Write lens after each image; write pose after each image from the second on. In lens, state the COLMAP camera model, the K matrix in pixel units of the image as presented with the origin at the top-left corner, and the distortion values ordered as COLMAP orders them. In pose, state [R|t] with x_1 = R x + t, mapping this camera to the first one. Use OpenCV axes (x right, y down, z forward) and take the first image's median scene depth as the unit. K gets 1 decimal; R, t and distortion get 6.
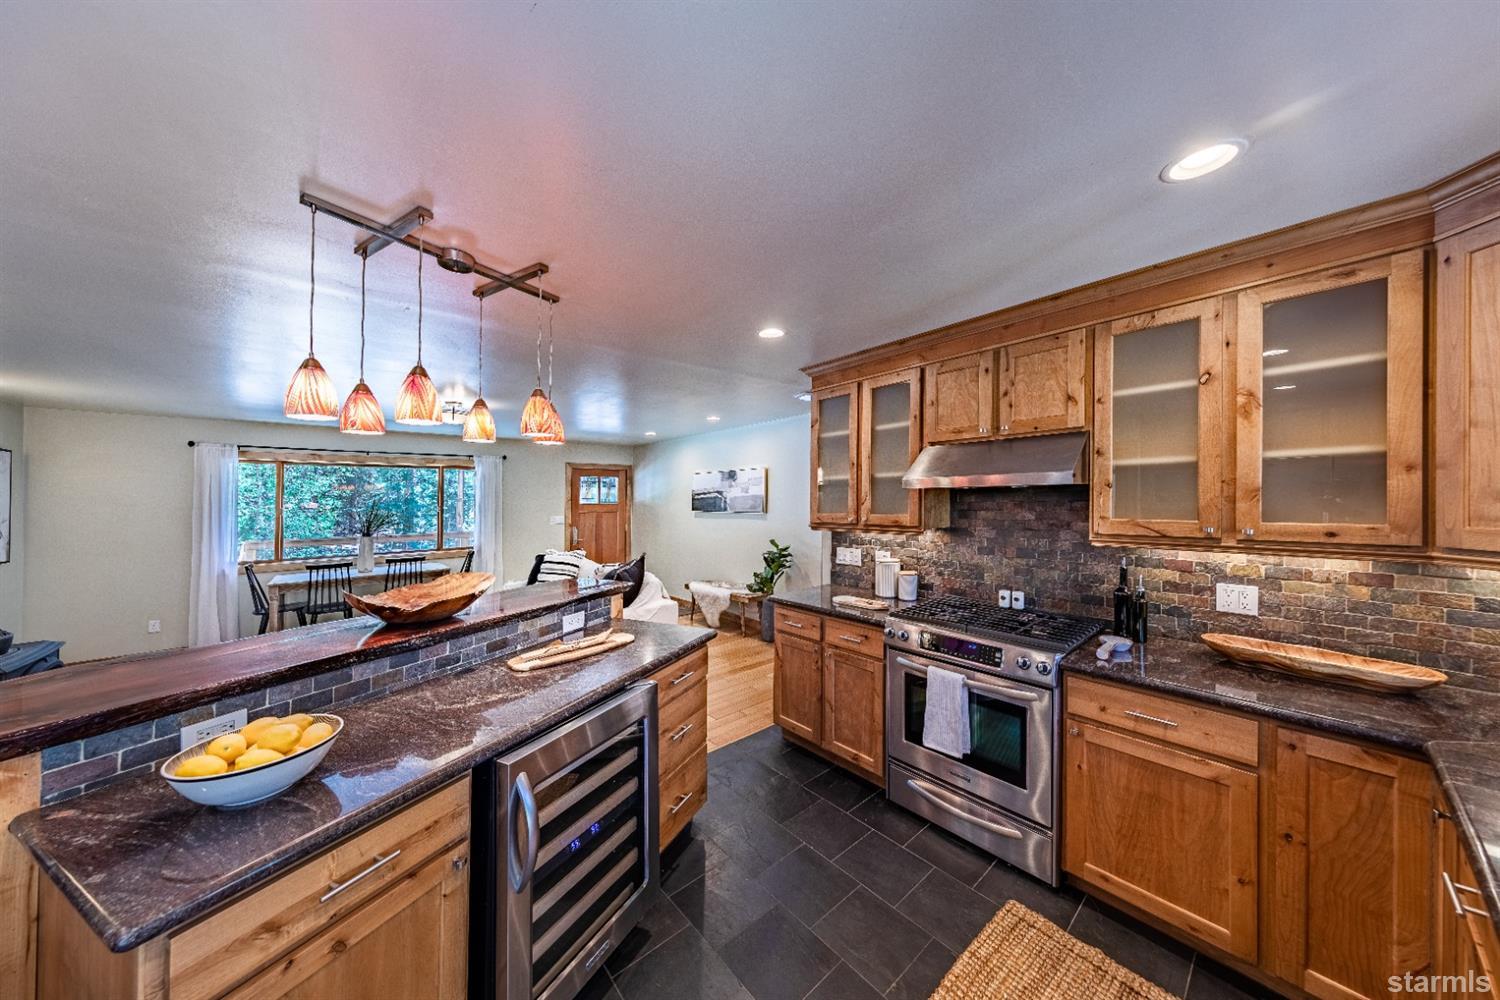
lens RADIAL K [[472.5, 0, 751.6], [0, 472.5, 490.4], [0, 0, 1]] dist [-0.000997, -0.000046]
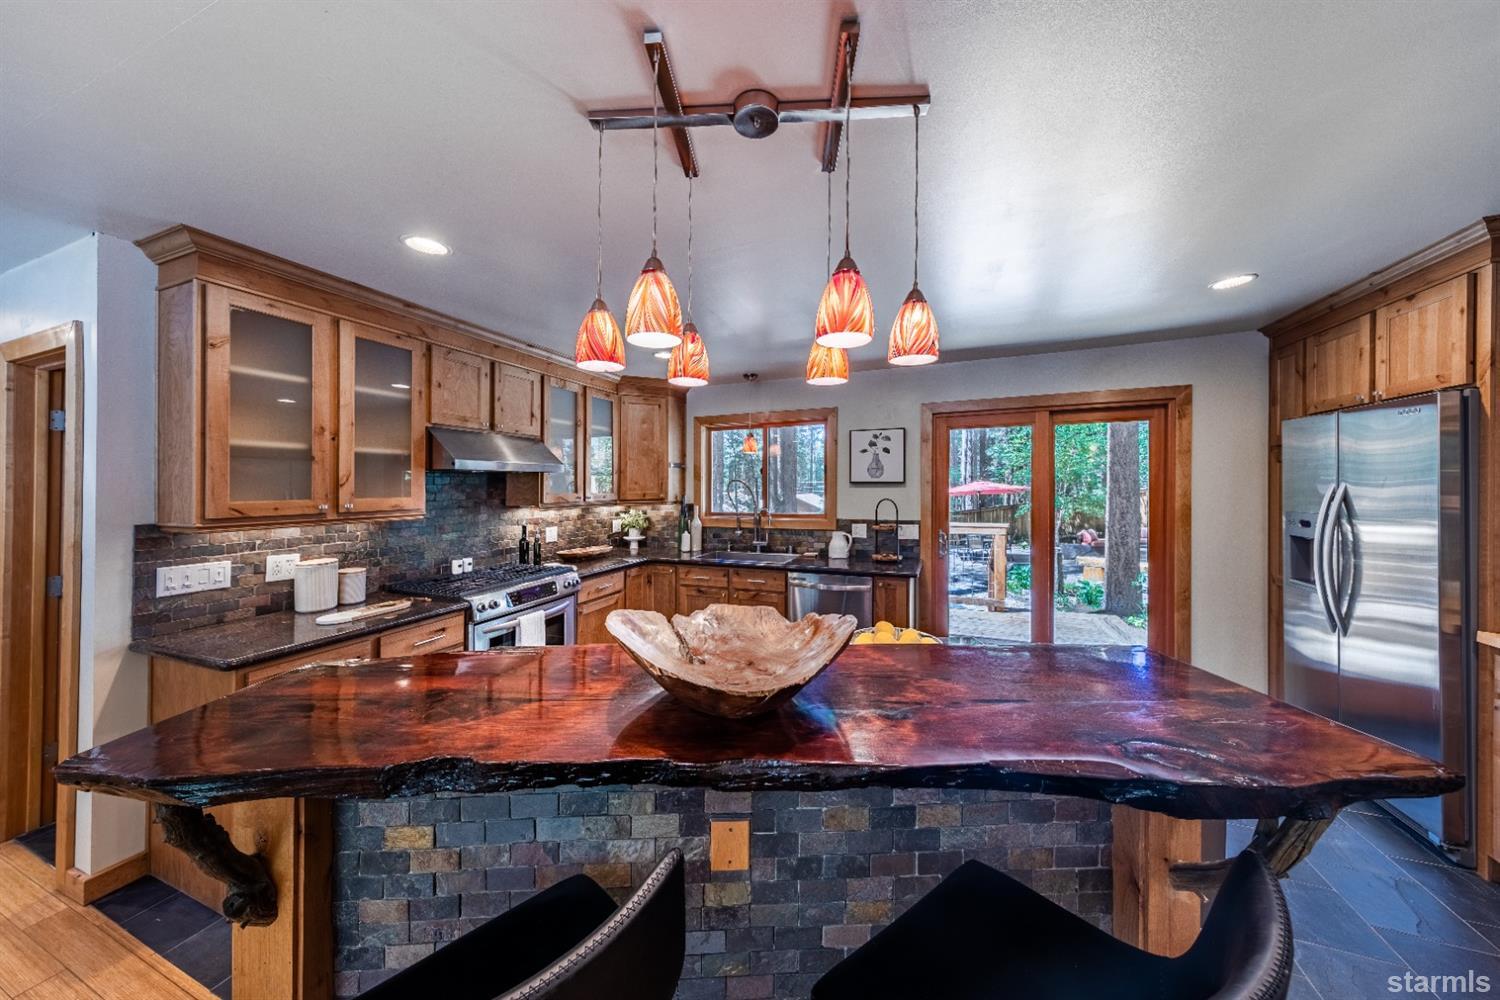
lens RADIAL K [[478.5, 0, 750.0], [0, 478.5, 500.0], [0, 0, 1]] dist [-0.000871, -0.000060]
pose [[-0.464987, -0.015785, 0.885177, -0.871565], [-0.008030, 0.999875, 0.013613, 0.042067], [-0.885281, -0.000778, -0.465056, 0.928133]]
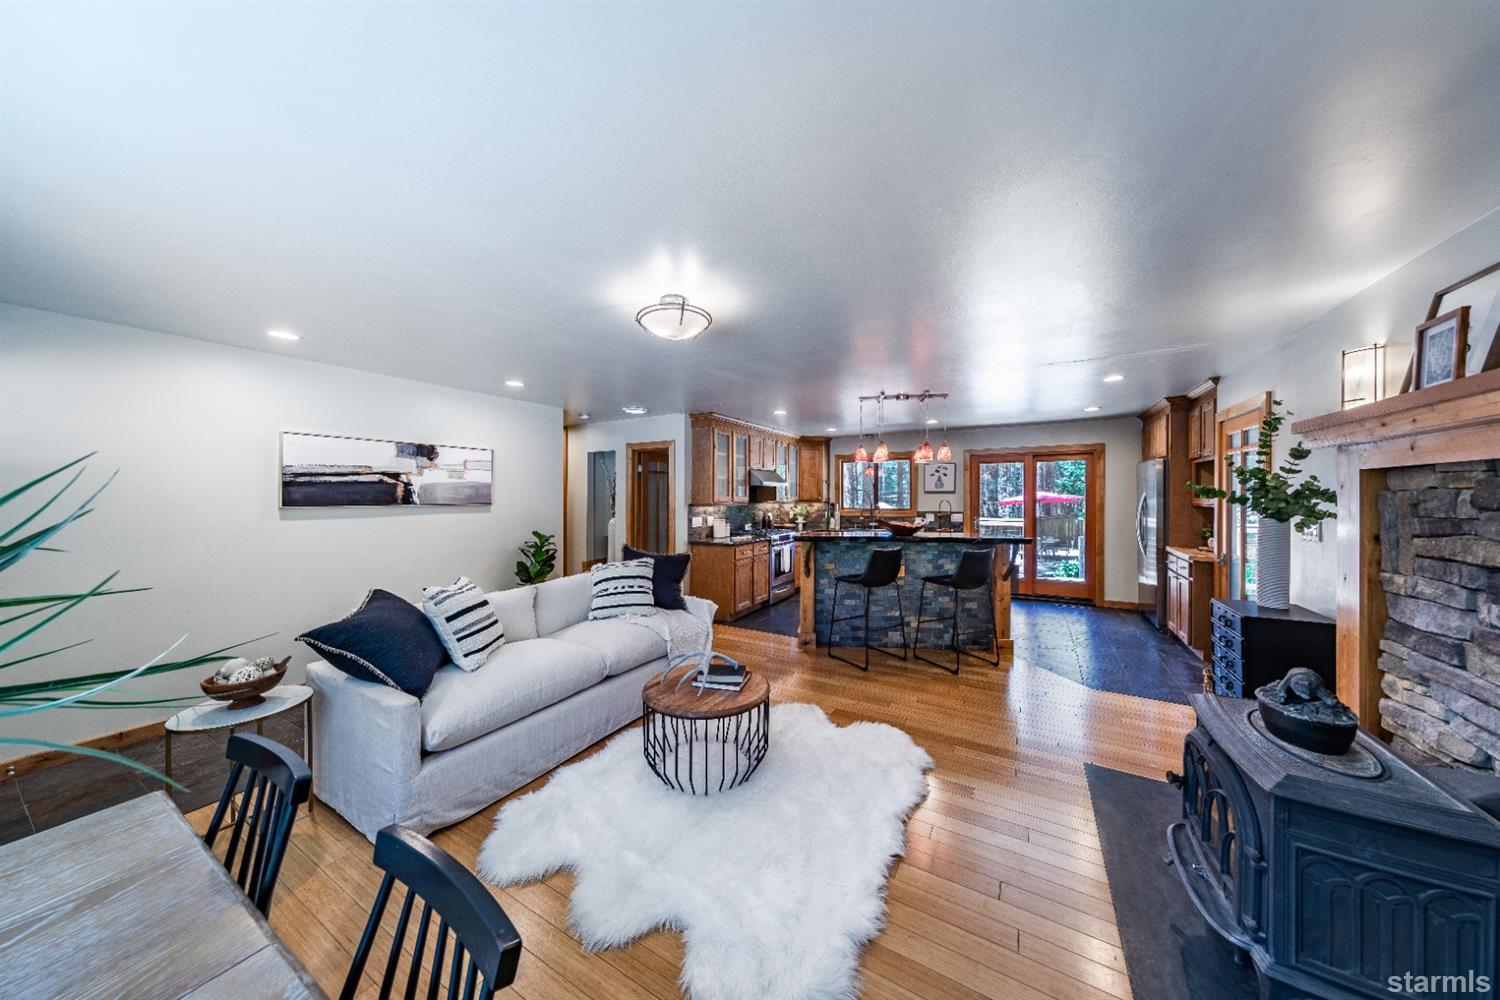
lens RADIAL K [[467.2, 0, 741.4], [0, 467.2, 498.9], [0, 0, 1]] dist [0.000400, 0.000018]
pose [[-0.316812, -0.001041, 0.948488, -2.056851], [-0.015869, 0.999865, -0.004203, 0.080340], [-0.948356, -0.016383, -0.316786, 1.932789]]
